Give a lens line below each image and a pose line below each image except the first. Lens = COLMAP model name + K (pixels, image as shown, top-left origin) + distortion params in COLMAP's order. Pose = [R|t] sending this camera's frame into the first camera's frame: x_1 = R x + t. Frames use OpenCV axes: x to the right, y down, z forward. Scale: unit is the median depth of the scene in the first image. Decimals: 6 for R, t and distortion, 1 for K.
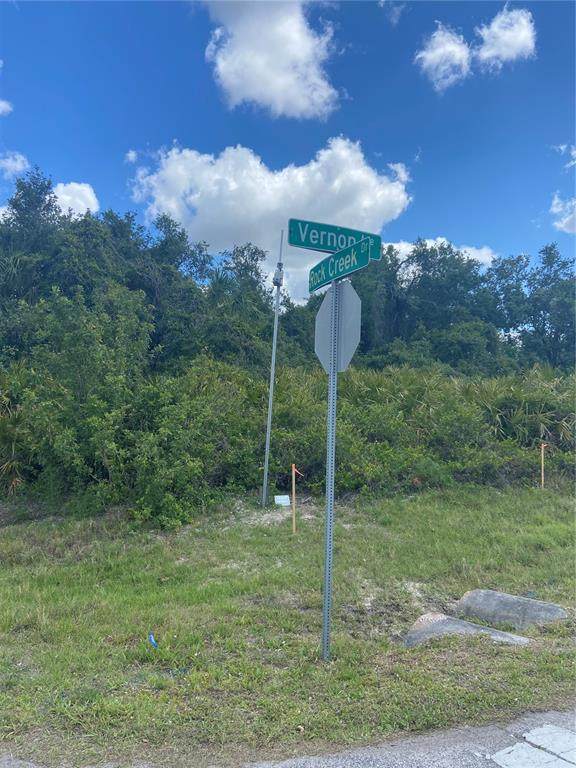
lens RADIAL K [[573.0, 0, 288.0], [0, 573.0, 384.0], [0, 0, 1]] dist [0.120541, -0.179955]
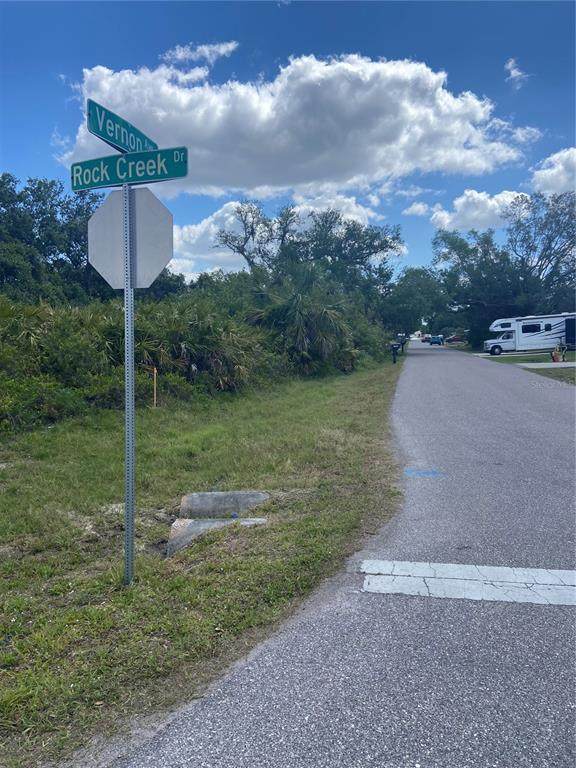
lens RADIAL K [[573.0, 0, 288.0], [0, 573.0, 384.0], [0, 0, 1]] dist [0.120541, -0.179955]
pose [[0.684740, -0.051075, 0.726996, -0.200308], [-0.034700, 0.994125, 0.102525, 0.013581], [-0.727961, -0.095430, 0.678945, 0.078203]]
